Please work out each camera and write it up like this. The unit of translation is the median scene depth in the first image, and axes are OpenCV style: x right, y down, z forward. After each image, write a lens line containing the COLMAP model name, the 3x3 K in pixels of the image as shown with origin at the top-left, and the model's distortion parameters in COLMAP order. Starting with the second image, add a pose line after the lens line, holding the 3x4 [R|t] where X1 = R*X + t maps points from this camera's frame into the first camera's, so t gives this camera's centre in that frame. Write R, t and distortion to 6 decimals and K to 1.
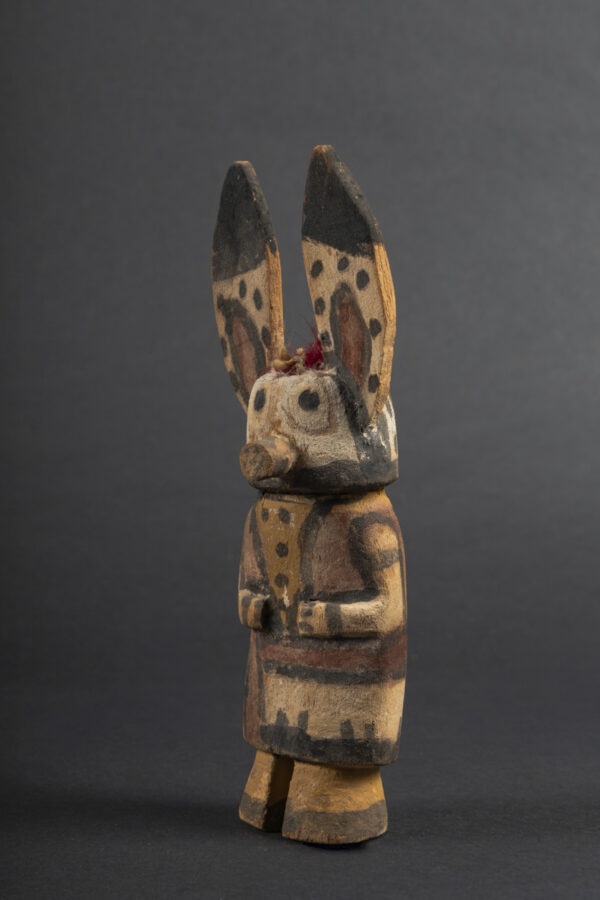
lens RADIAL K [[1824.5, 0, 300.0], [0, 1824.5, 450.0], [0, 0, 1]] dist [-0.024306, -0.030831]
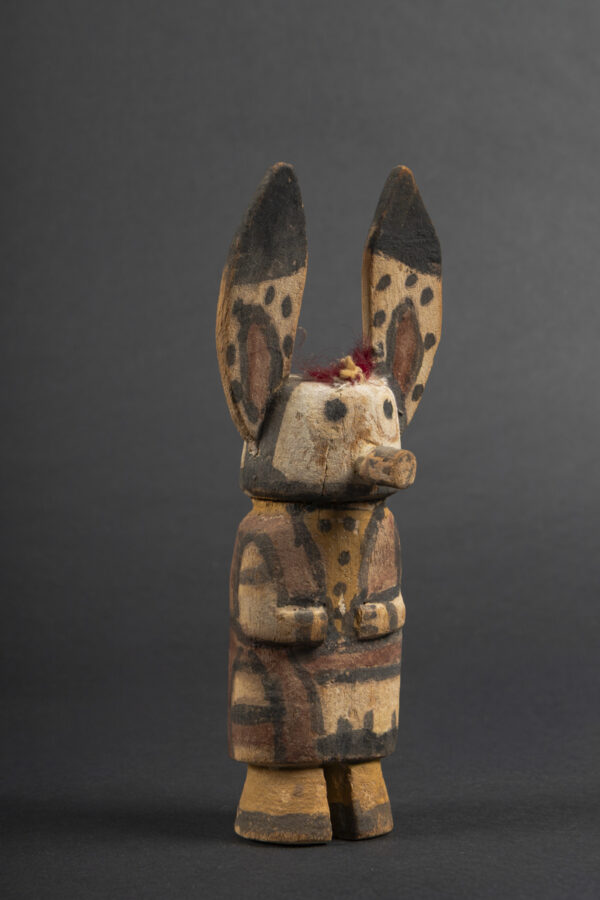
lens RADIAL K [[1824.5, 0, 300.0], [0, 1824.5, 450.0], [0, 0, 1]] dist [-0.024306, -0.030831]
pose [[0.254034, -0.041631, 0.966299, -0.994209], [0.036592, 0.998772, 0.033411, -0.039832], [-0.966503, 0.026871, 0.255245, 0.769556]]
